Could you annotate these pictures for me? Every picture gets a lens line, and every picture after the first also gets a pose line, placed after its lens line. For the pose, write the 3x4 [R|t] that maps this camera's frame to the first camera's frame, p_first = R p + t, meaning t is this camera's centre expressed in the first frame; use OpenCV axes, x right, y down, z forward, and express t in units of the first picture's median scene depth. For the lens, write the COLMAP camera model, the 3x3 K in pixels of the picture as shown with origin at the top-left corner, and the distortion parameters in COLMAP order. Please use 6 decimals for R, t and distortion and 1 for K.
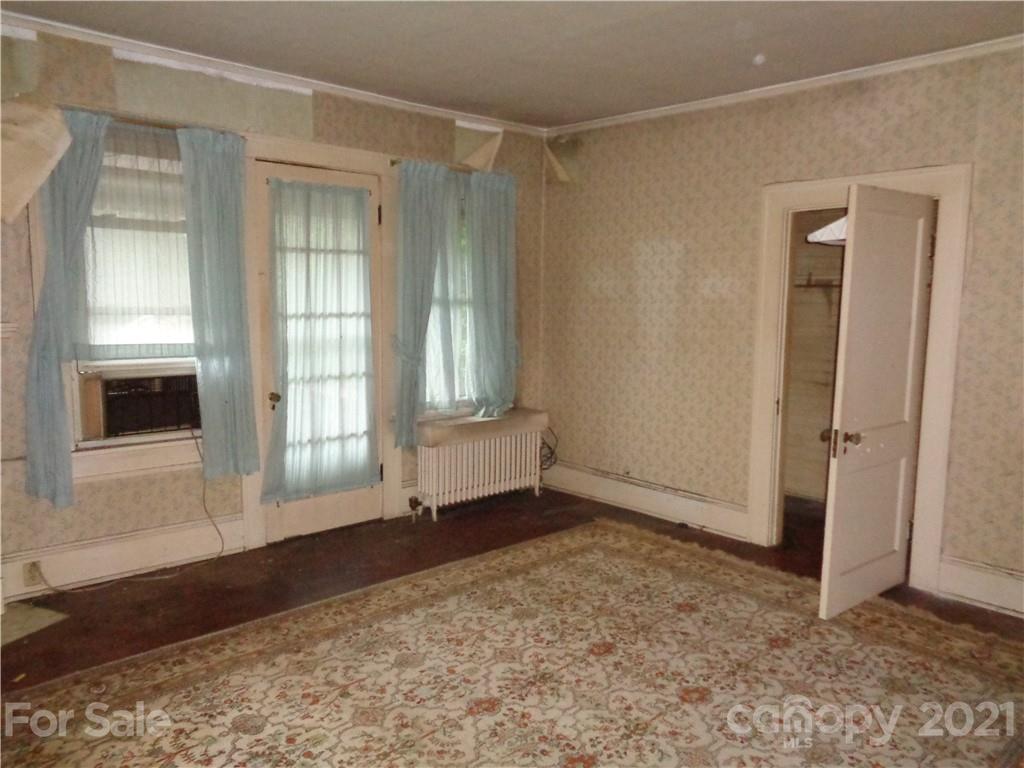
lens RADIAL K [[771.0, 0, 515.5], [0, 771.0, 383.0], [0, 0, 1]] dist [0.007538, 0.006424]
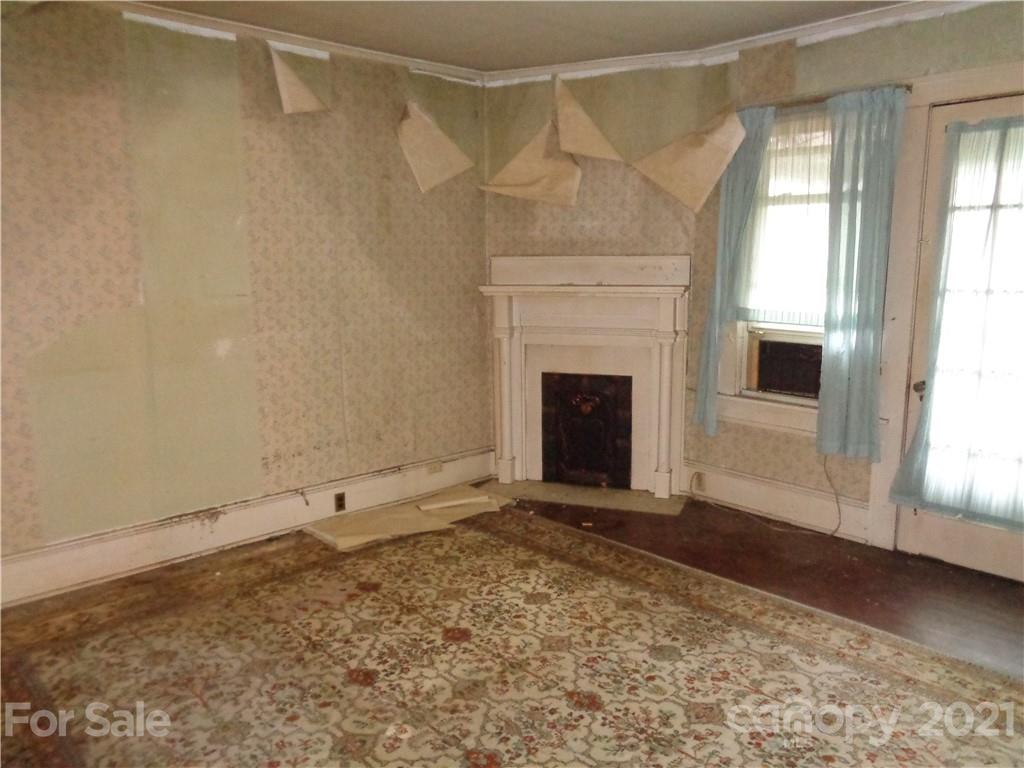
lens RADIAL K [[771.0, 0, 515.5], [0, 771.0, 383.0], [0, 0, 1]] dist [0.007538, 0.006424]
pose [[0.009672, 0.147321, -0.989041, 0.607269], [-0.113713, 0.982834, 0.145285, -0.066944], [0.993467, 0.111061, 0.026258, 0.614097]]
